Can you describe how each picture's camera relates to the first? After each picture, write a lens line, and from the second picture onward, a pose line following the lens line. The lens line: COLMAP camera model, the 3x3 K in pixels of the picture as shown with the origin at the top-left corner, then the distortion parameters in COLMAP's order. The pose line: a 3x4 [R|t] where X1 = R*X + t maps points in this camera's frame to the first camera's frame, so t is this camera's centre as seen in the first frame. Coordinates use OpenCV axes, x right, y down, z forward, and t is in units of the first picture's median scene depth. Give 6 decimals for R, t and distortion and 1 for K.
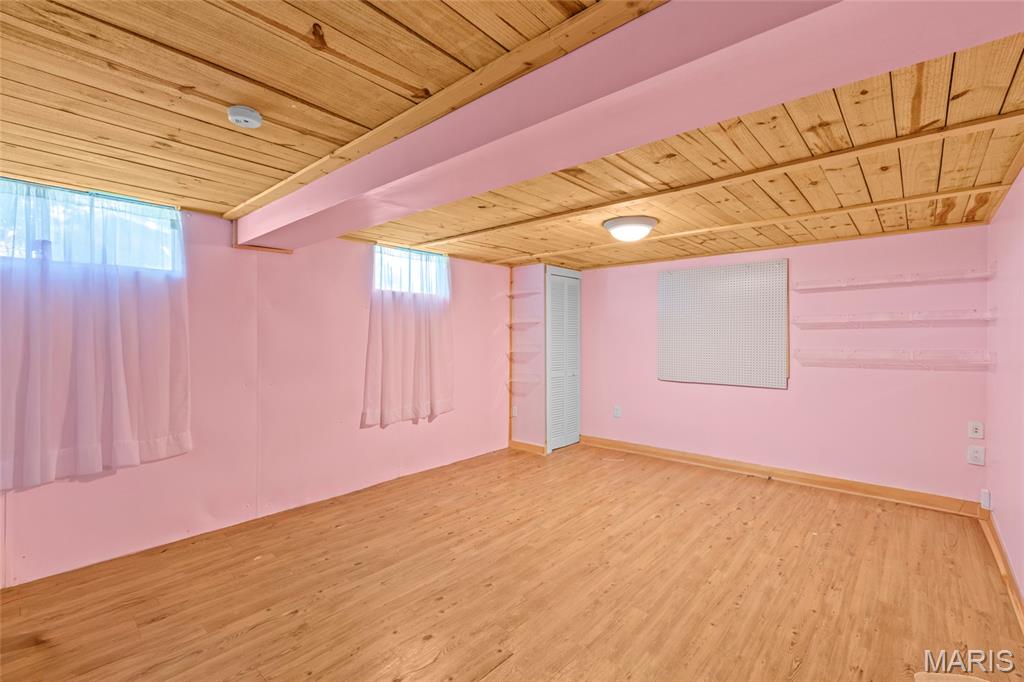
lens RADIAL K [[450.2, 0, 510.4], [0, 450.2, 339.6], [0, 0, 1]] dist [0.001682, 0.000377]
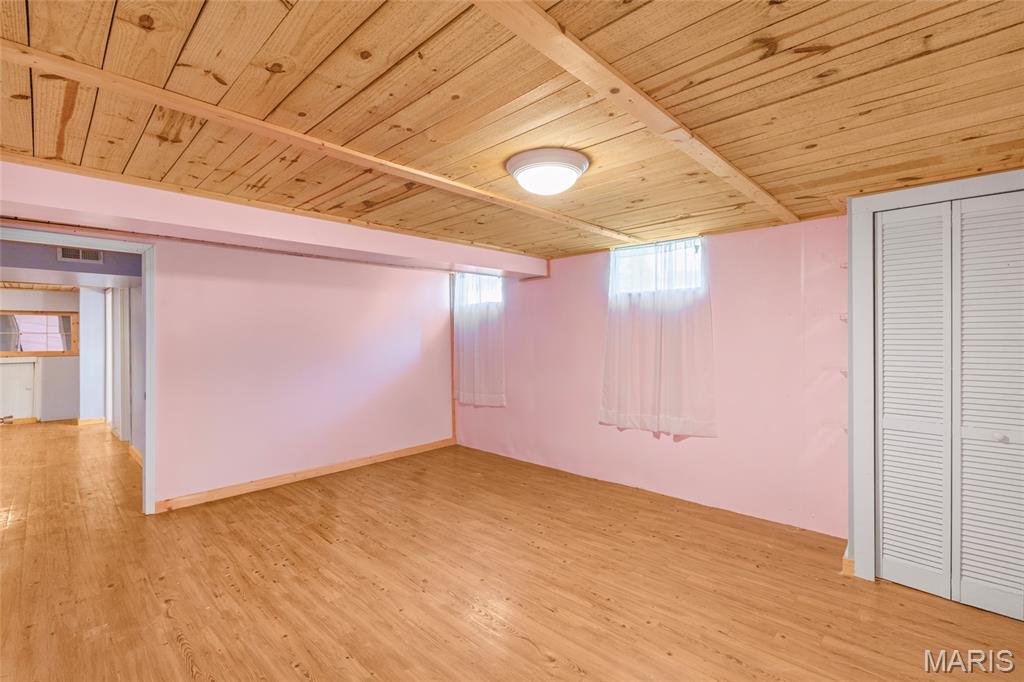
lens RADIAL K [[450.2, 0, 511.2], [0, 450.2, 339.7], [0, 0, 1]] dist [0.001682, 0.000377]
pose [[-0.028891, 0.008459, -0.999547, 0.966893], [-0.001358, 0.999963, 0.008501, -0.020236], [0.999582, 0.001603, -0.028878, 1.037836]]
